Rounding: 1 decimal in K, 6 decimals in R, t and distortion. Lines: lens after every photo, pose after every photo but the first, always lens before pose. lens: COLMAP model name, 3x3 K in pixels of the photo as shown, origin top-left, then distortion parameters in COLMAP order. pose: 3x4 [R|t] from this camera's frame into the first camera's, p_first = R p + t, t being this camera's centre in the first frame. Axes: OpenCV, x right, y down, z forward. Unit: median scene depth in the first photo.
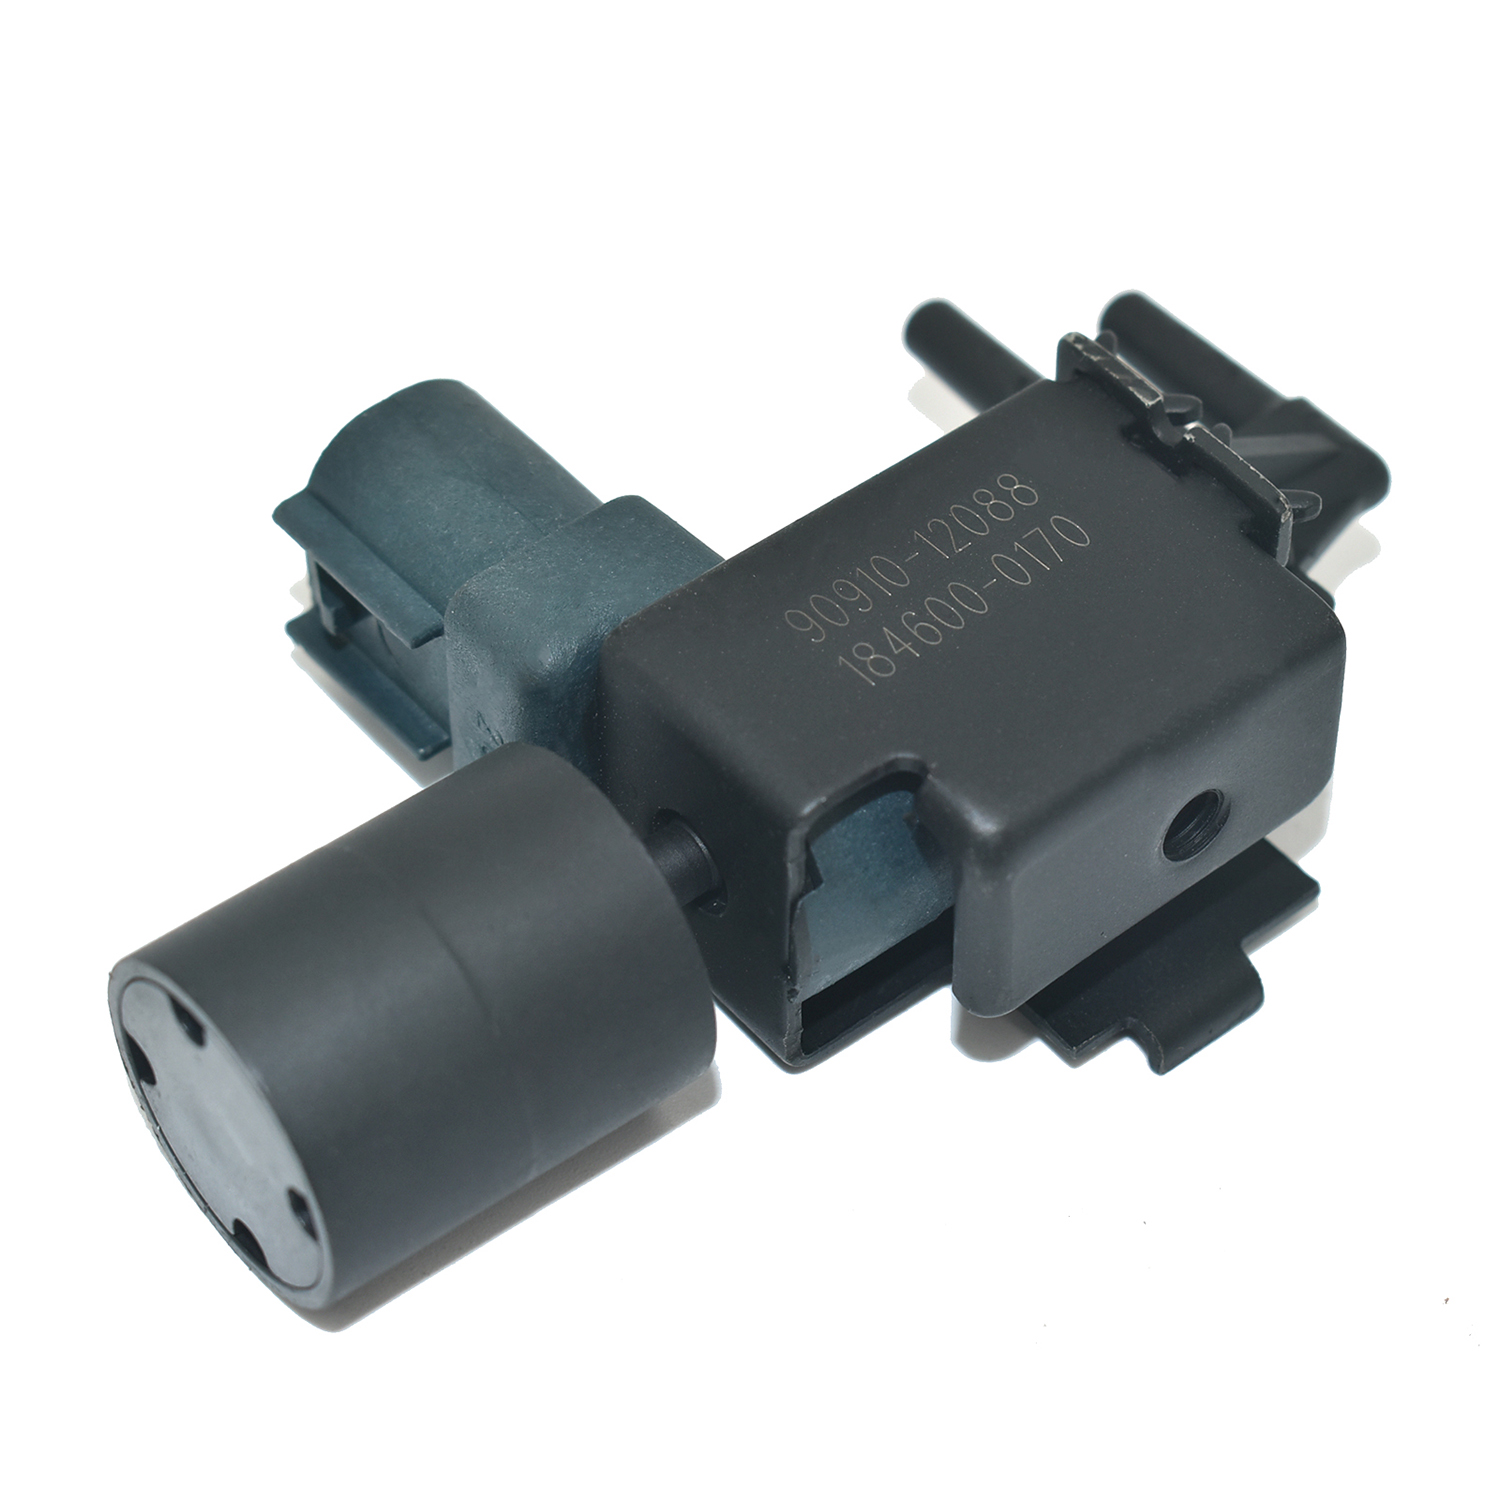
lens RADIAL K [[3638.7, 0, 750.0], [0, 3638.7, 750.0], [0, 0, 1]] dist [0.043223, 0.002400]
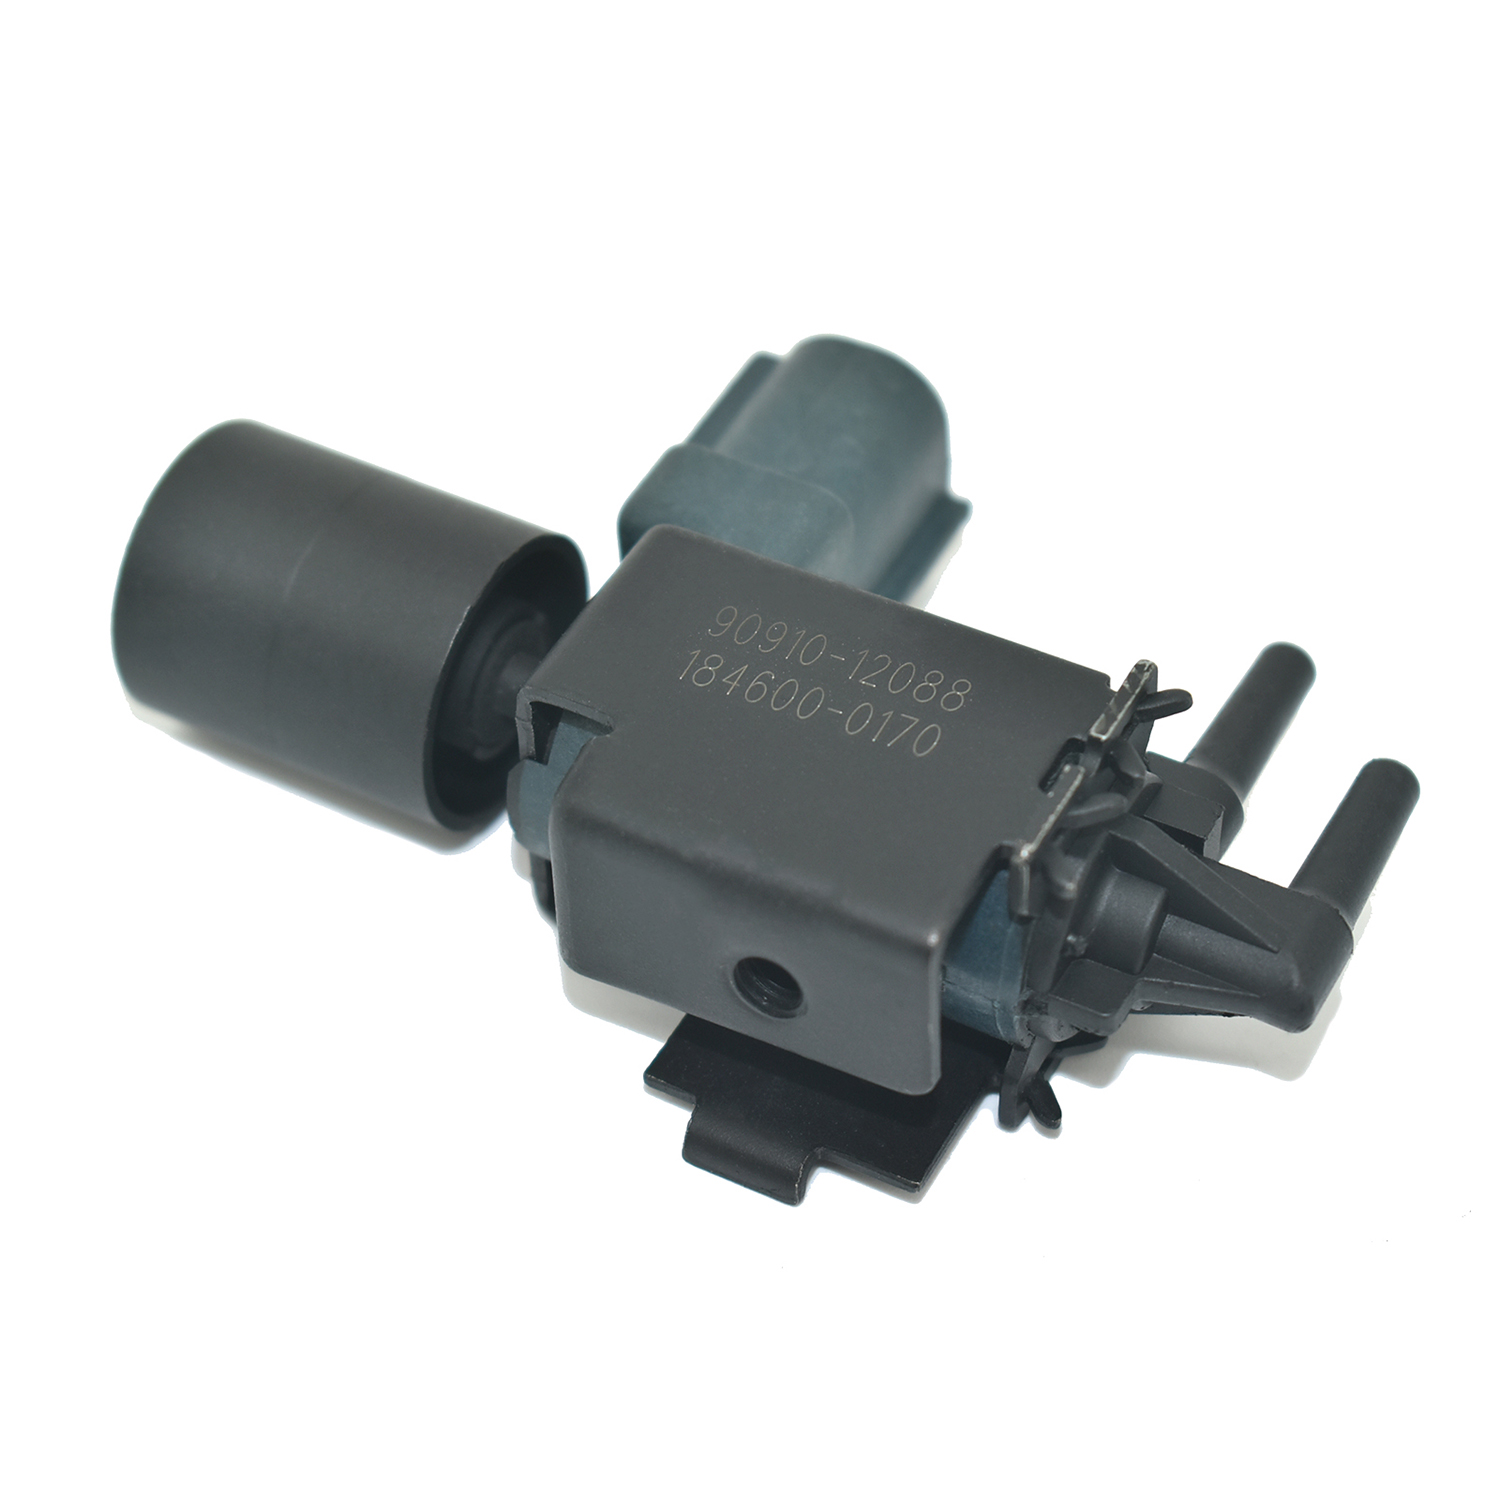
lens RADIAL K [[3638.7, 0, 750.0], [0, 3638.7, 750.0], [0, 0, 1]] dist [0.043223, 0.002400]
pose [[0.390654, 0.650685, -0.651151, 0.791934], [-0.670911, 0.685583, 0.282584, -0.336019], [0.630292, 0.326472, 0.704378, 0.197474]]
